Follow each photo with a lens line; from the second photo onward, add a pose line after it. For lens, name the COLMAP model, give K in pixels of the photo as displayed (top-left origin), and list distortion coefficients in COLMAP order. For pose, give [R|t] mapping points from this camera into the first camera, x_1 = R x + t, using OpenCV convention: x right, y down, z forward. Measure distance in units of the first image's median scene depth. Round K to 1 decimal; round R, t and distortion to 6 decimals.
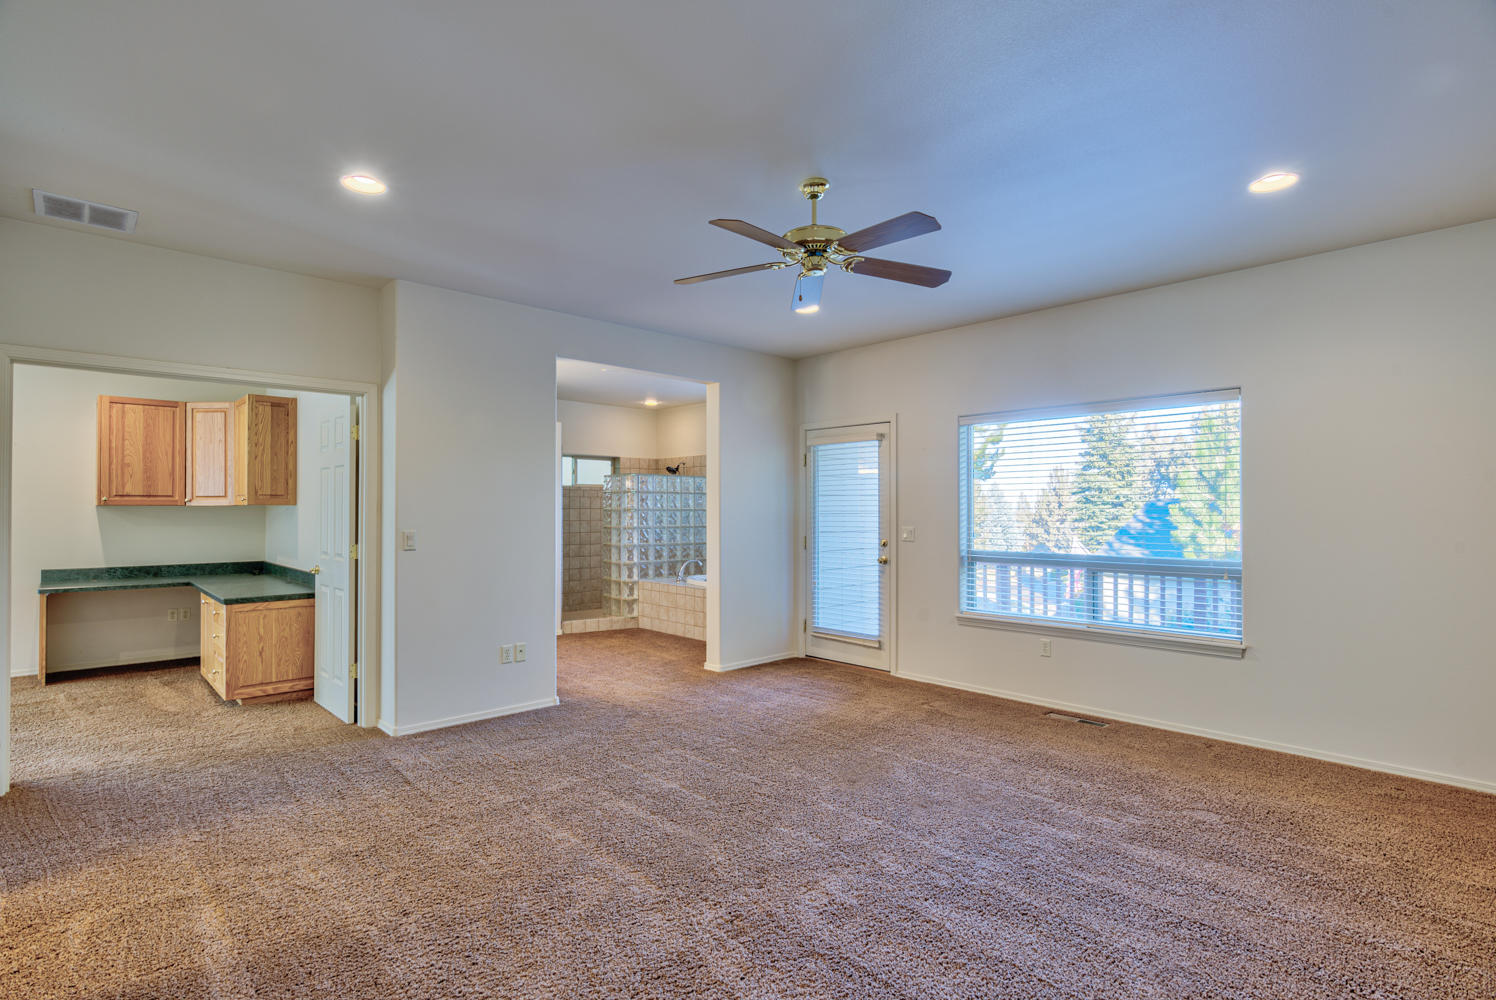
lens RADIAL K [[728.7, 0, 748.0], [0, 728.7, 500.0], [0, 0, 1]] dist [-0.002405, 0.000440]
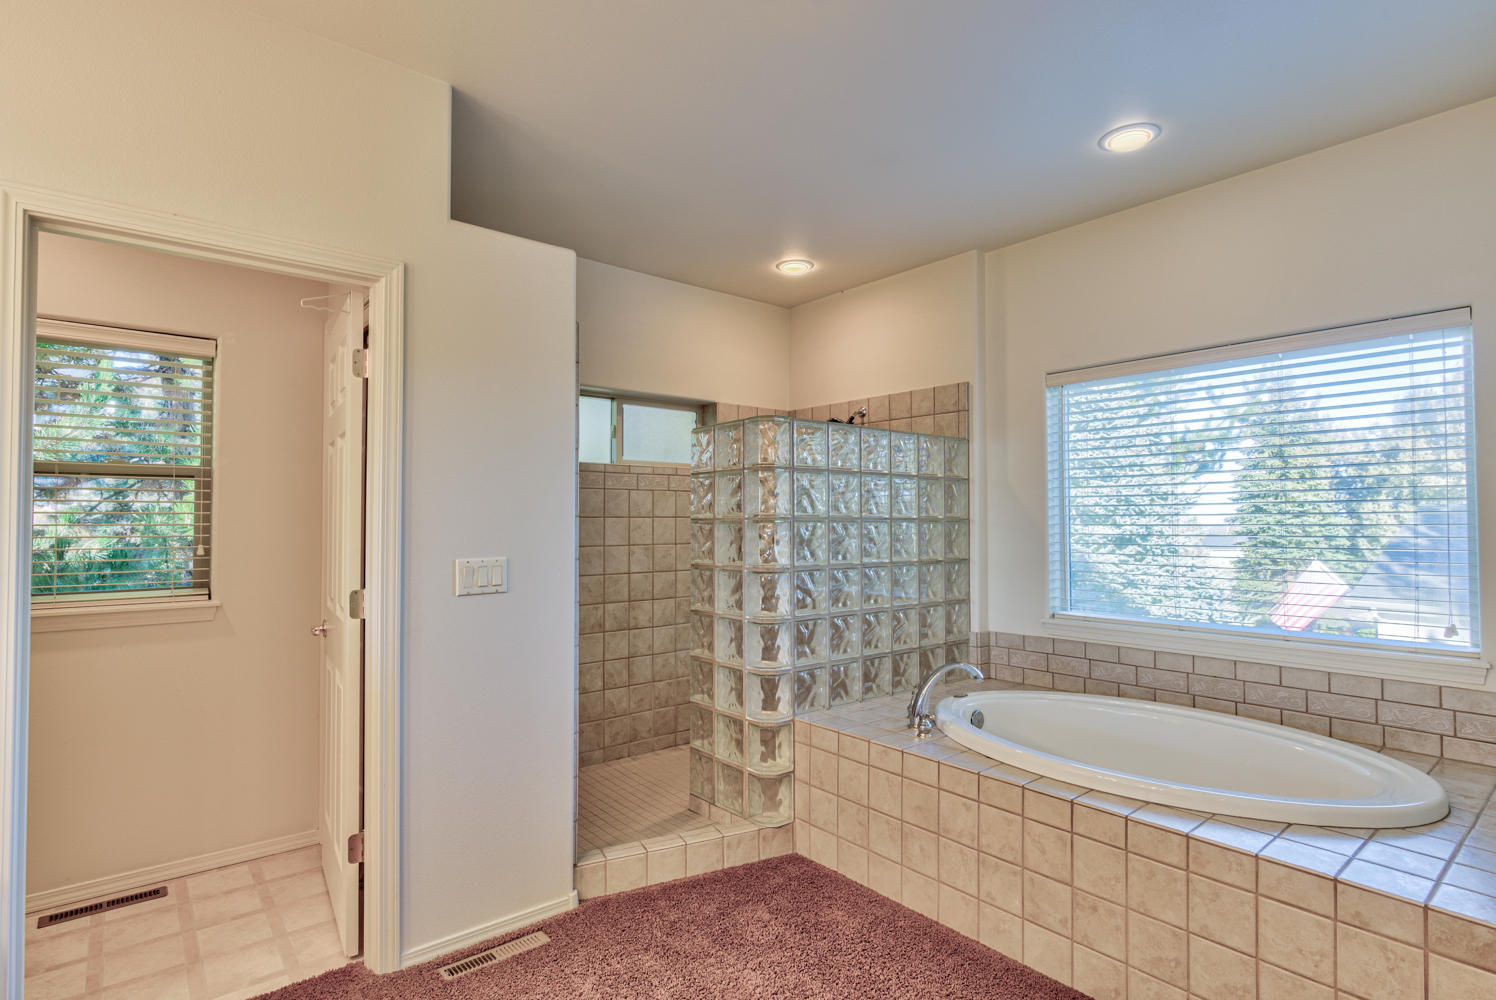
lens RADIAL K [[754.2, 0, 748.0], [0, 754.2, 500.0], [0, 0, 1]] dist [0.000539, 0.000003]
pose [[0.997683, -0.004021, -0.067921, -0.146516], [0.002940, 0.999868, -0.016005, 0.010195], [0.067976, 0.015768, 0.997562, 0.630312]]
